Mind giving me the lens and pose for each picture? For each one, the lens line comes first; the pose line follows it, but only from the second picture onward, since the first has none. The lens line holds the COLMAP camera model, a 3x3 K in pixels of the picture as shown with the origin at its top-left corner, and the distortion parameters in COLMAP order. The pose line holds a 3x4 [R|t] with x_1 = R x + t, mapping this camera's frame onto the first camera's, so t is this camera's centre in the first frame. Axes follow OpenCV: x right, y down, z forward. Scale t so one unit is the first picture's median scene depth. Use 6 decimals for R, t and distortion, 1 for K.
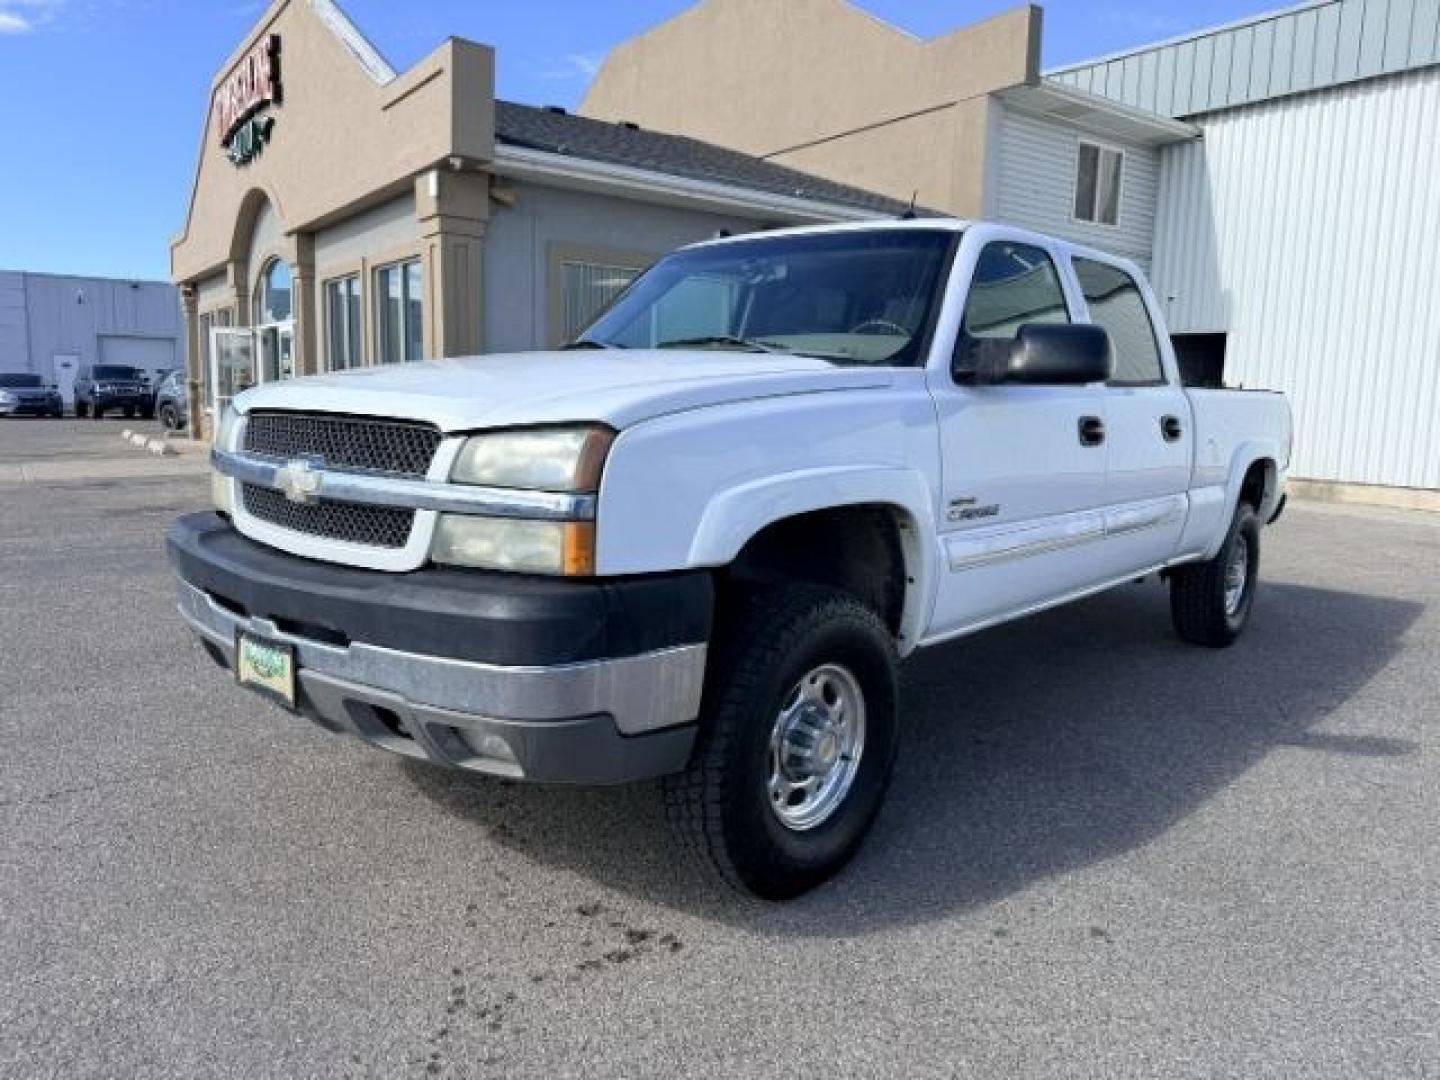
lens RADIAL K [[1035.8, 0, 719.0], [0, 1035.8, 535.6], [0, 0, 1]] dist [0.027368, -0.033325]
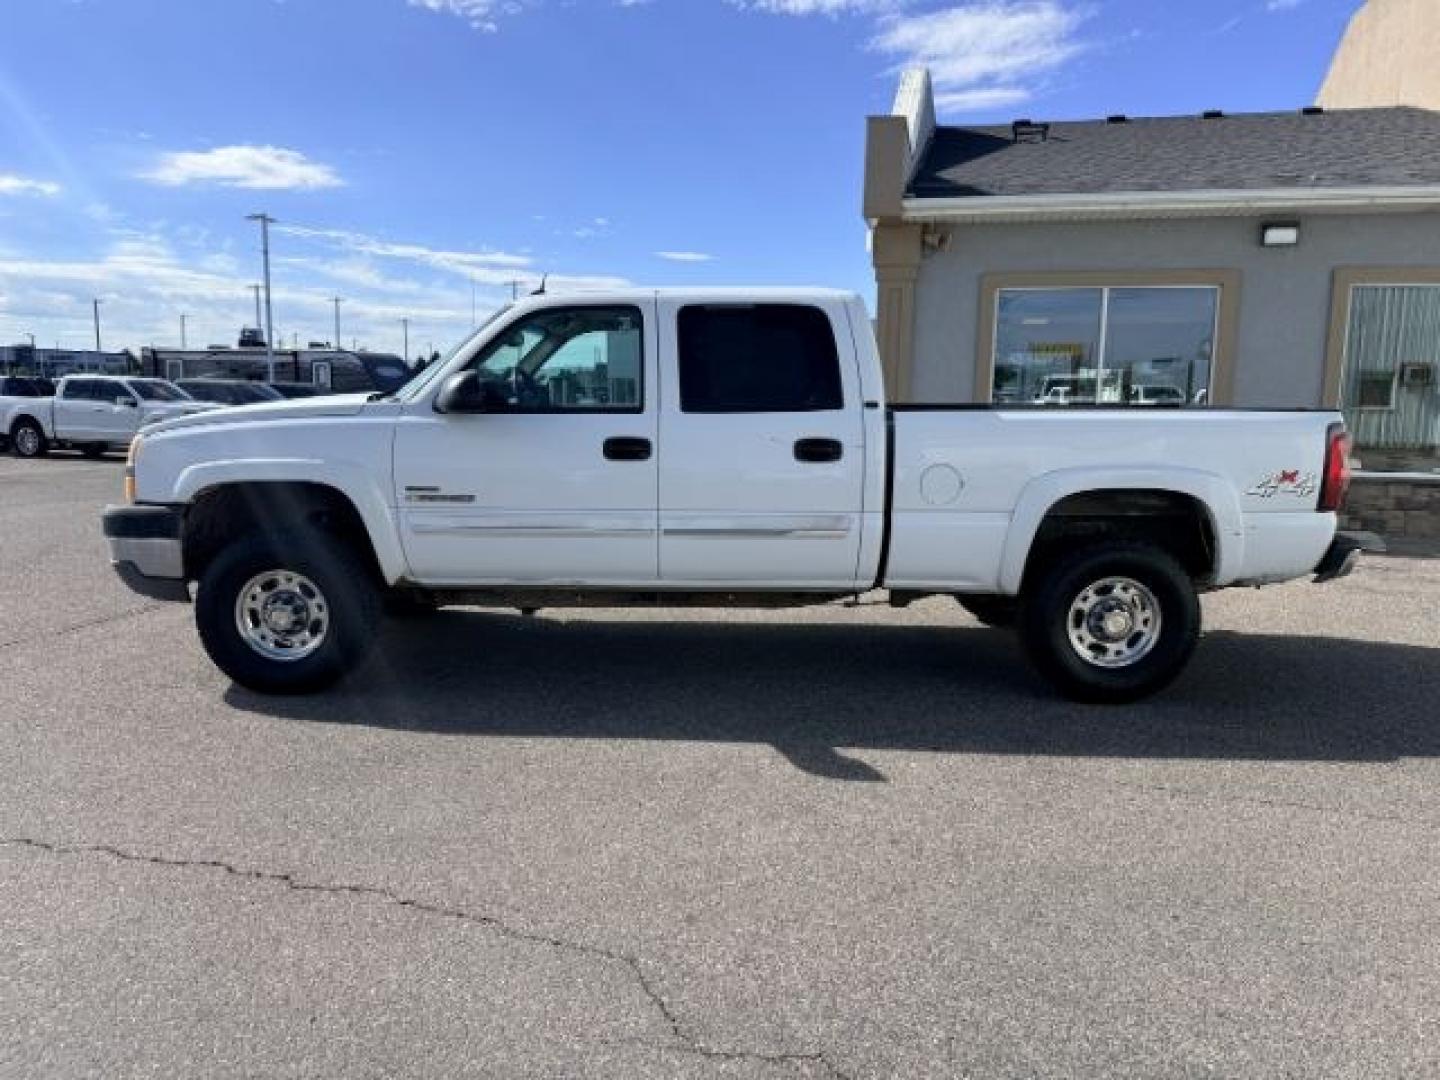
lens RADIAL K [[1035.8, 0, 708.9], [0, 1035.8, 539.3], [0, 0, 1]] dist [0.027368, -0.033325]
pose [[0.667604, 0.083653, -0.739802, 1.658800], [-0.094396, 0.995159, 0.027344, -0.040541], [0.738508, 0.051580, 0.672269, 0.276626]]
